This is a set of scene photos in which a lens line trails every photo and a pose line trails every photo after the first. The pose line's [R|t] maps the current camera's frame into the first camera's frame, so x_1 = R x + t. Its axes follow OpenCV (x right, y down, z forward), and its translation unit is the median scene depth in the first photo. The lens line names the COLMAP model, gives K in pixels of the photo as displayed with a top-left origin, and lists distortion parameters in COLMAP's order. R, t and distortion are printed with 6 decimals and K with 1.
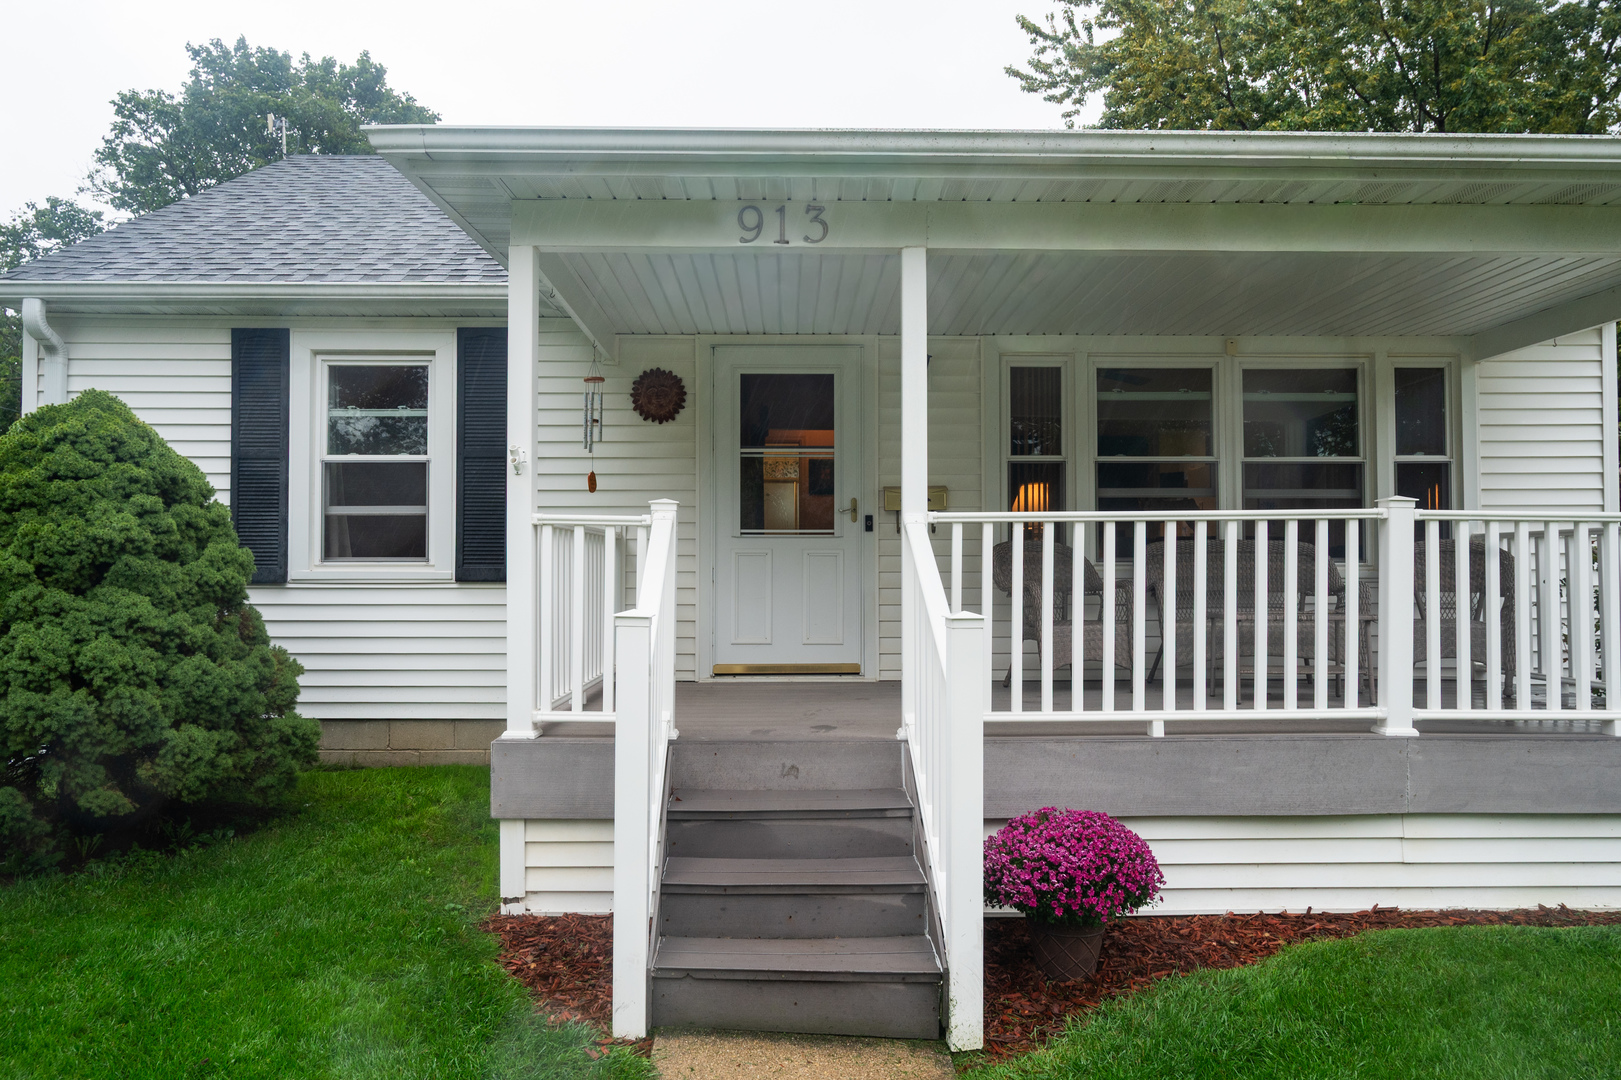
lens RADIAL K [[1121.8, 0, 810.5], [0, 1121.8, 540.0], [0, 0, 1]] dist [0.008236, 0.003036]
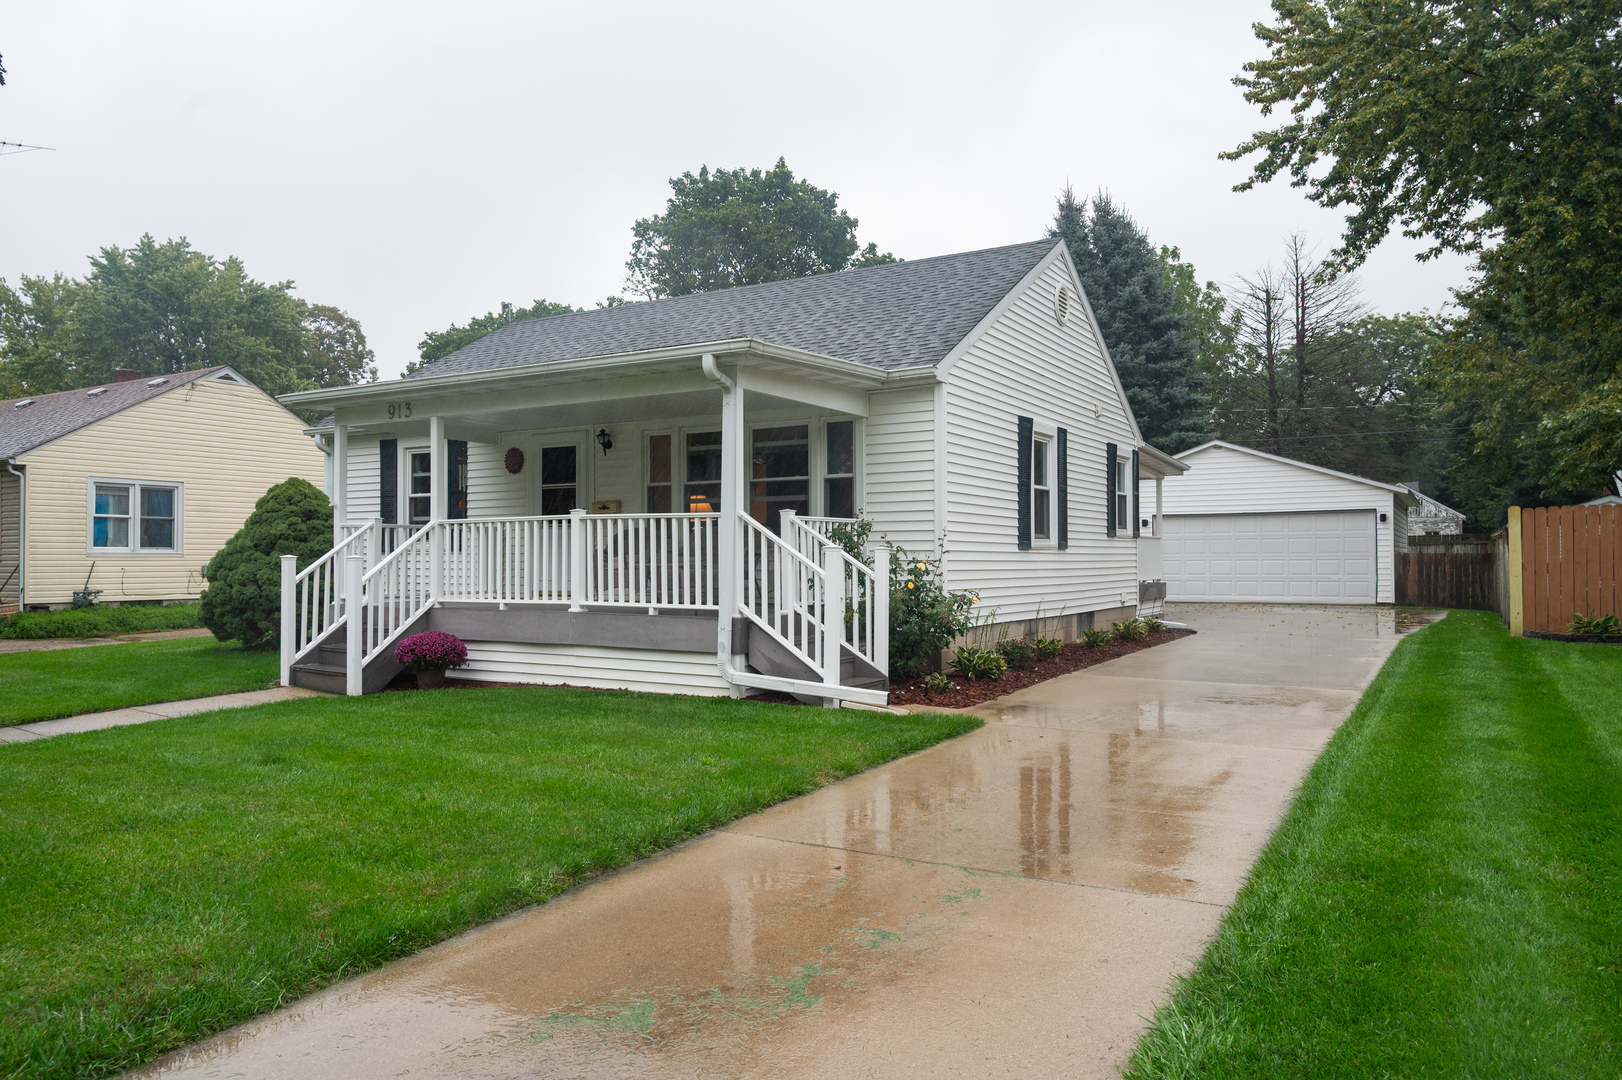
lens RADIAL K [[1147.0, 0, 811.0], [0, 1147.0, 540.0], [0, 0, 1]] dist [-0.012027, -0.001397]
pose [[0.842483, -0.008970, -0.538648, 1.456132], [0.015921, 0.999839, 0.008251, 0.008727], [0.538487, -0.015527, 0.842491, -0.481793]]
